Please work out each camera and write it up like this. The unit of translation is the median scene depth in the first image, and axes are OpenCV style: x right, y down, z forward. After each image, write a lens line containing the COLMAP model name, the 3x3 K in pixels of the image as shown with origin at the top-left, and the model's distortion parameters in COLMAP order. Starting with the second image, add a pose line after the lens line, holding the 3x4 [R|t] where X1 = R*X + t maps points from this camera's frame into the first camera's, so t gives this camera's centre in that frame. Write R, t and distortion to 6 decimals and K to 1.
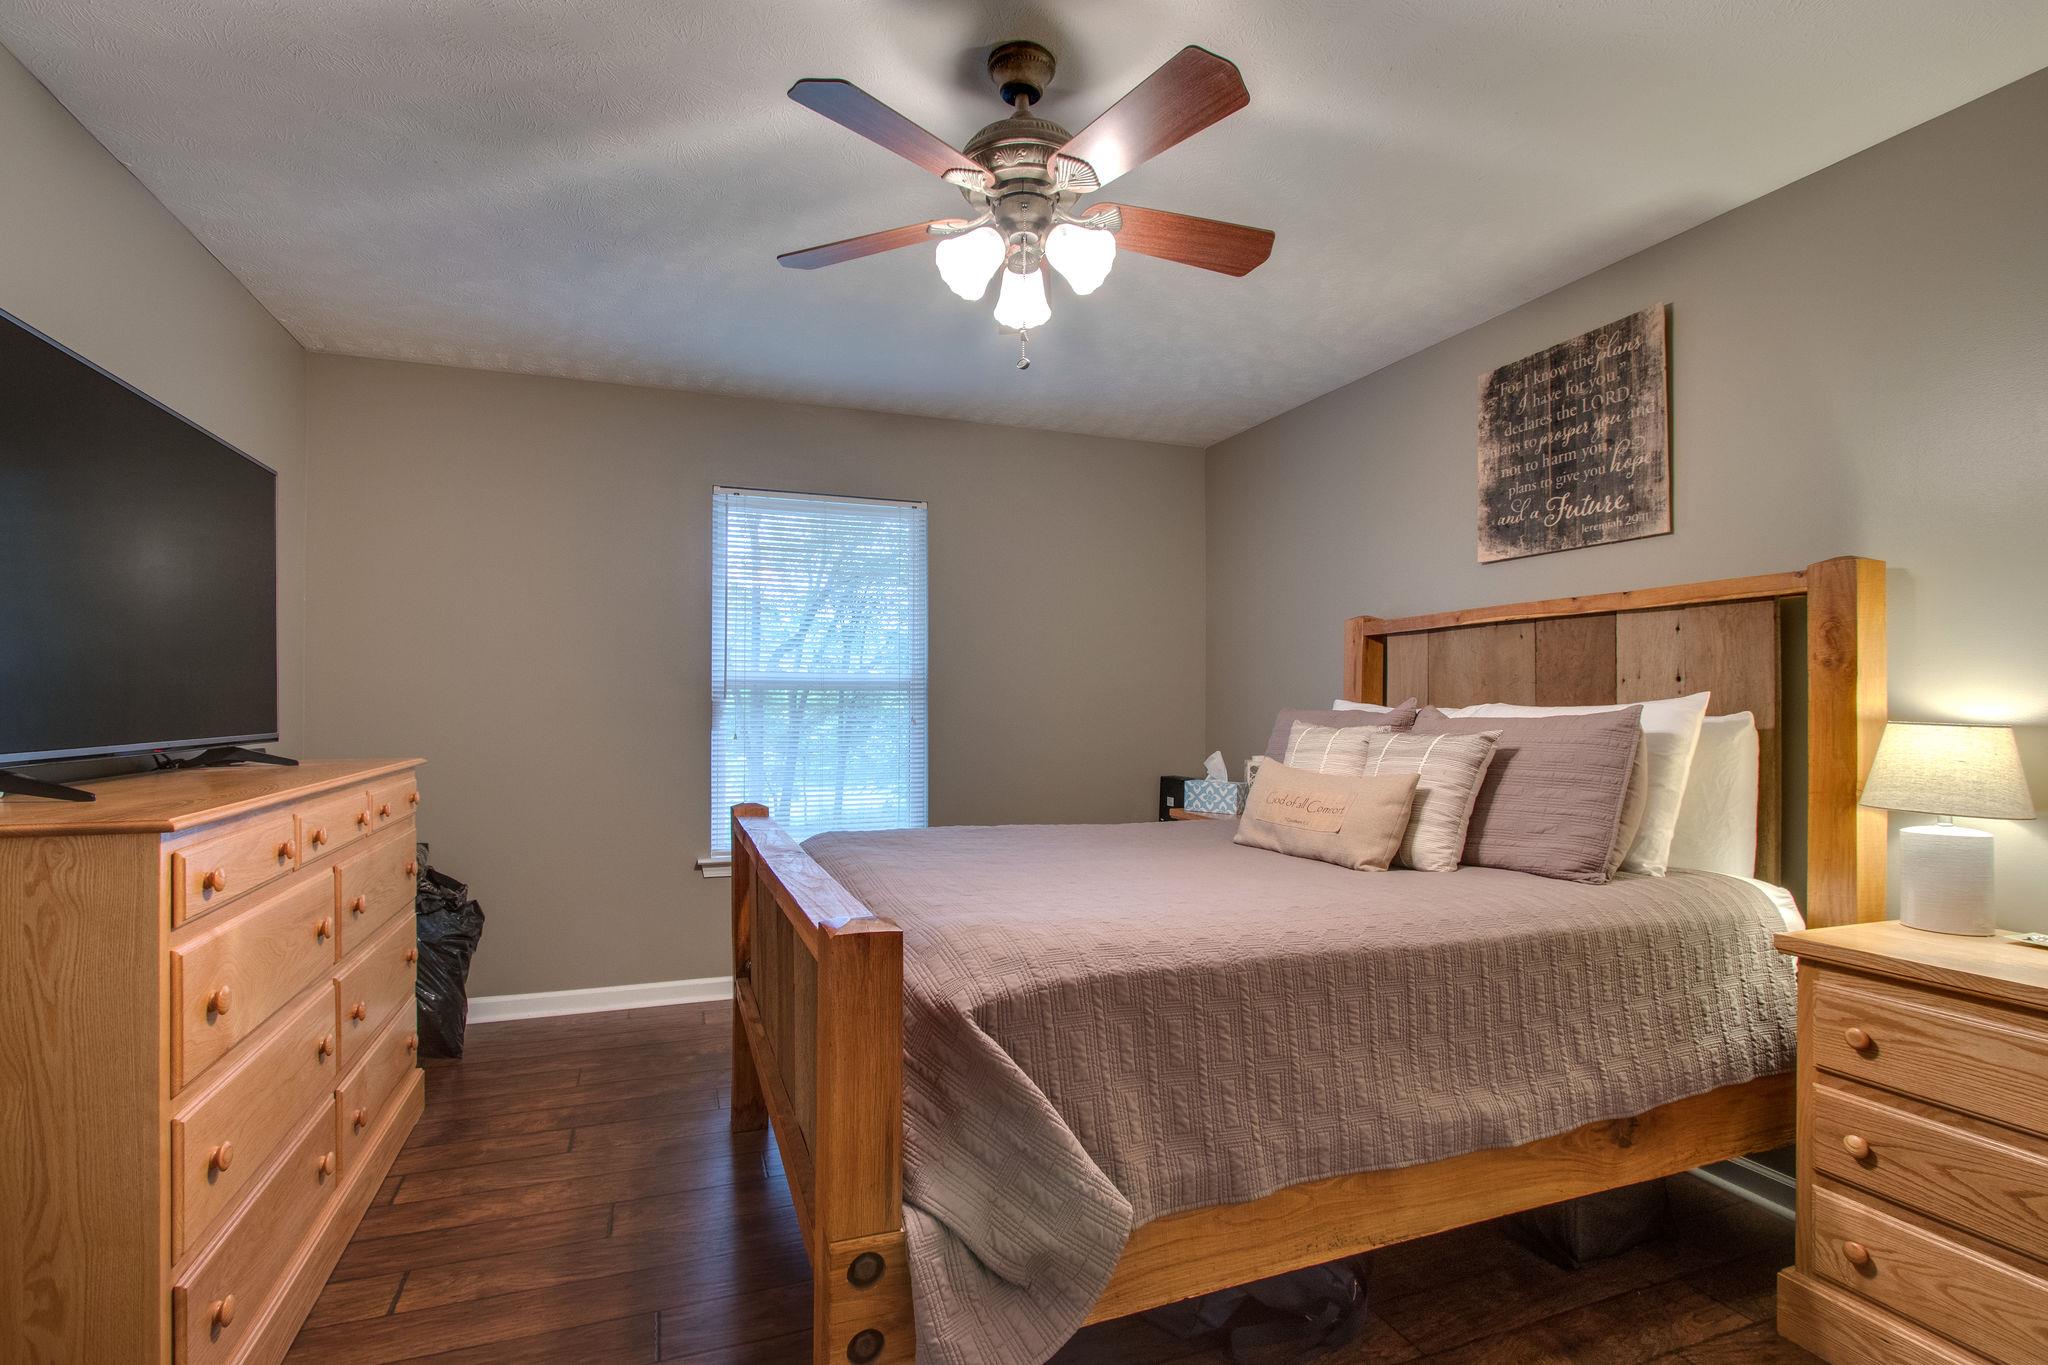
lens RADIAL K [[986.0, 0, 1024.0], [0, 986.0, 682.5], [0, 0, 1]] dist [-0.011601, 0.001532]
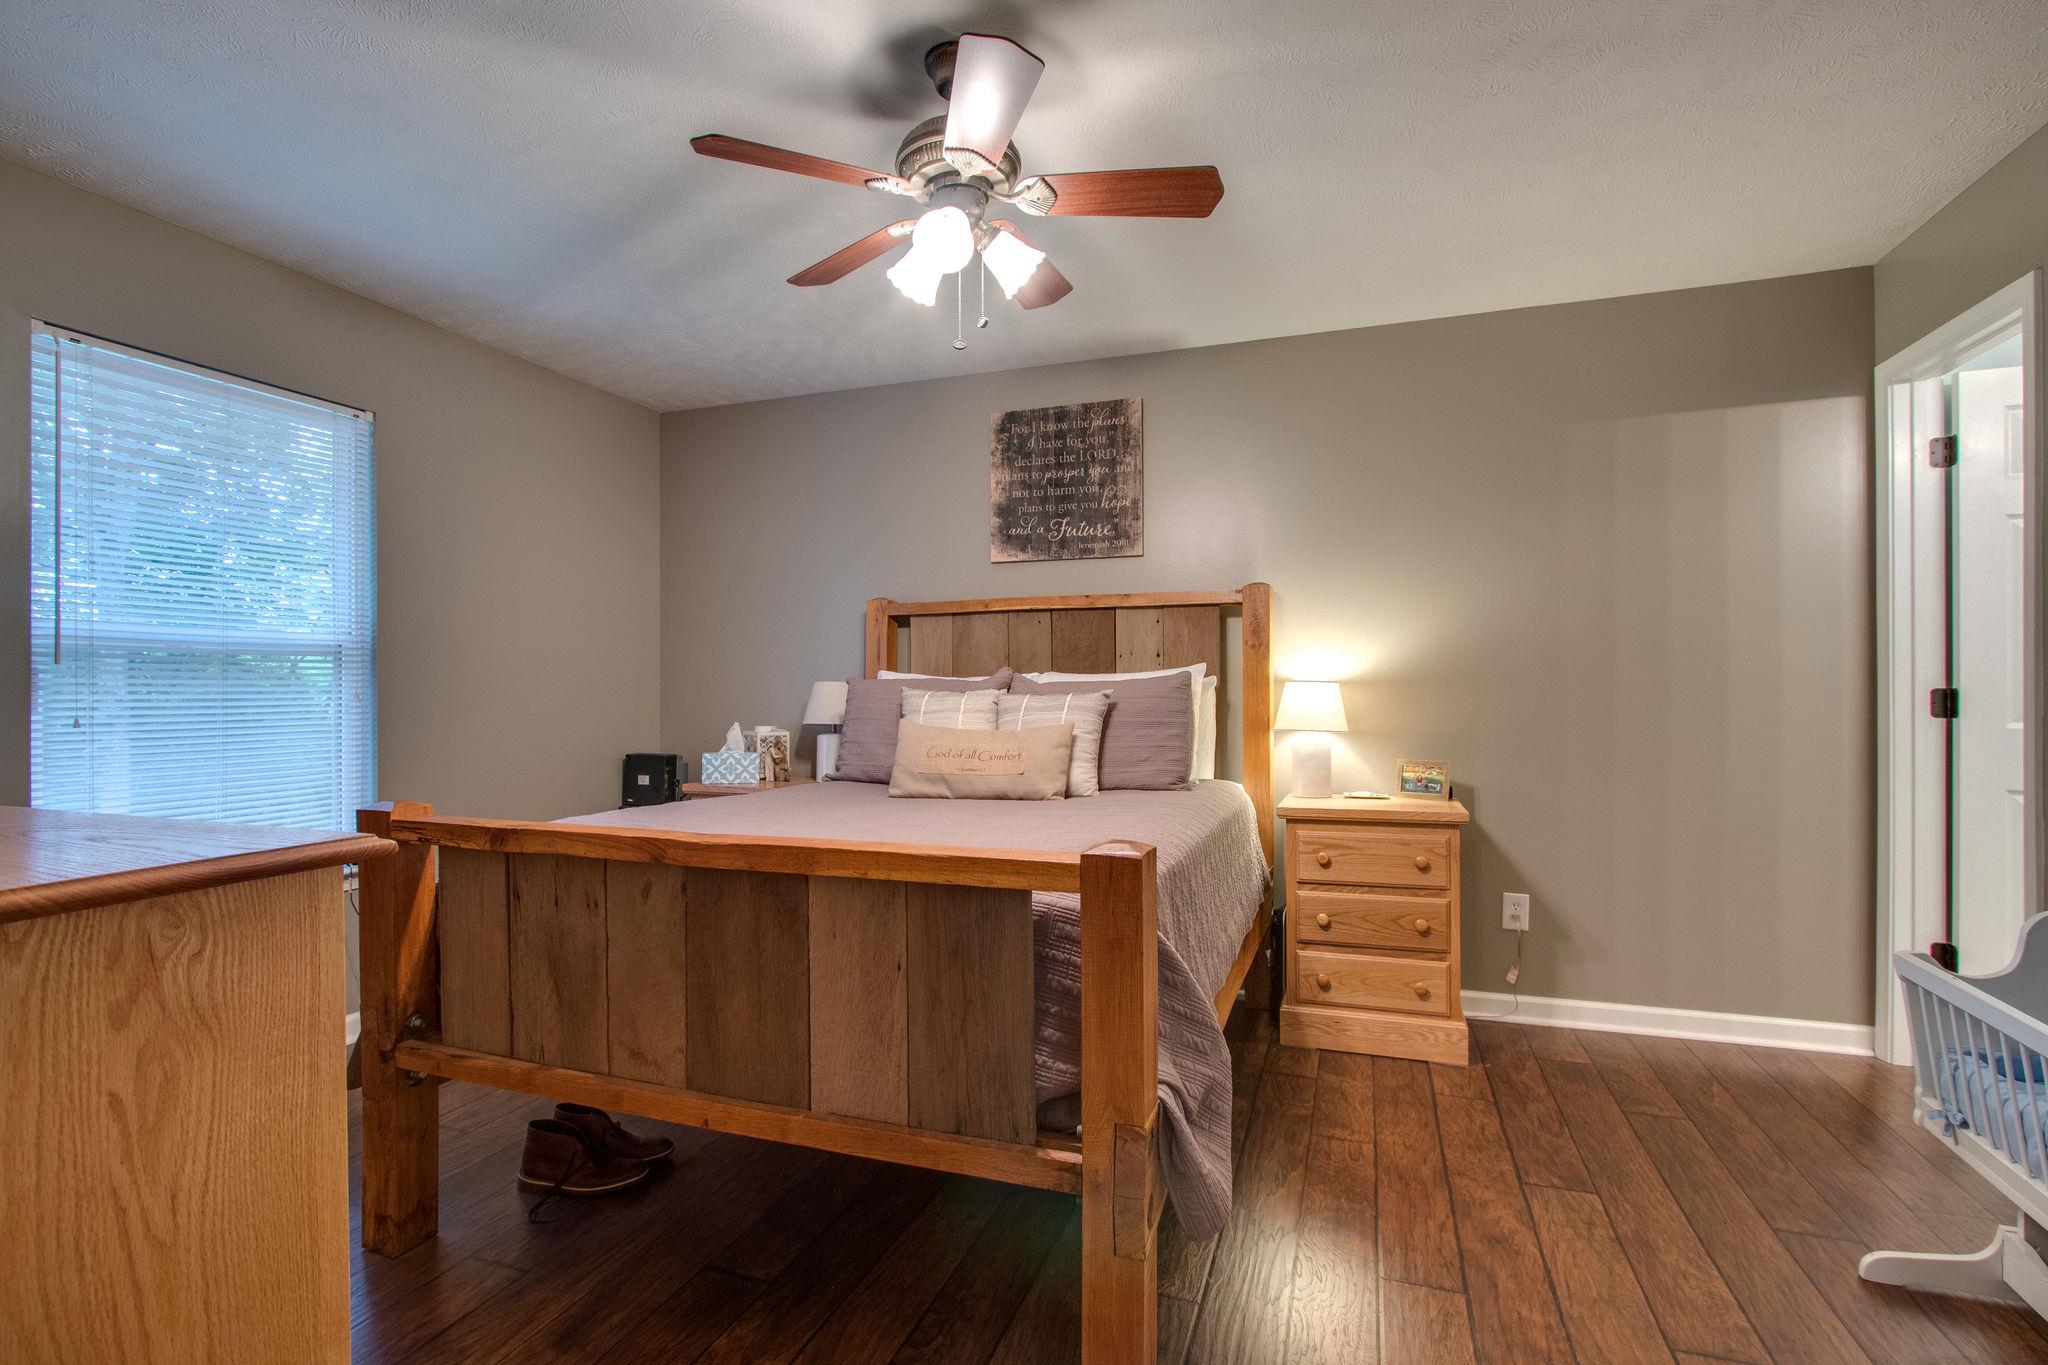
lens RADIAL K [[985.7, 0, 1017.8], [0, 985.7, 676.1], [0, 0, 1]] dist [-0.017144, 0.002009]
pose [[0.636161, 0.004211, 0.771545, -0.558509], [-0.009749, 0.999949, 0.002581, 0.023829], [-0.771495, -0.009164, 0.636169, 0.193532]]
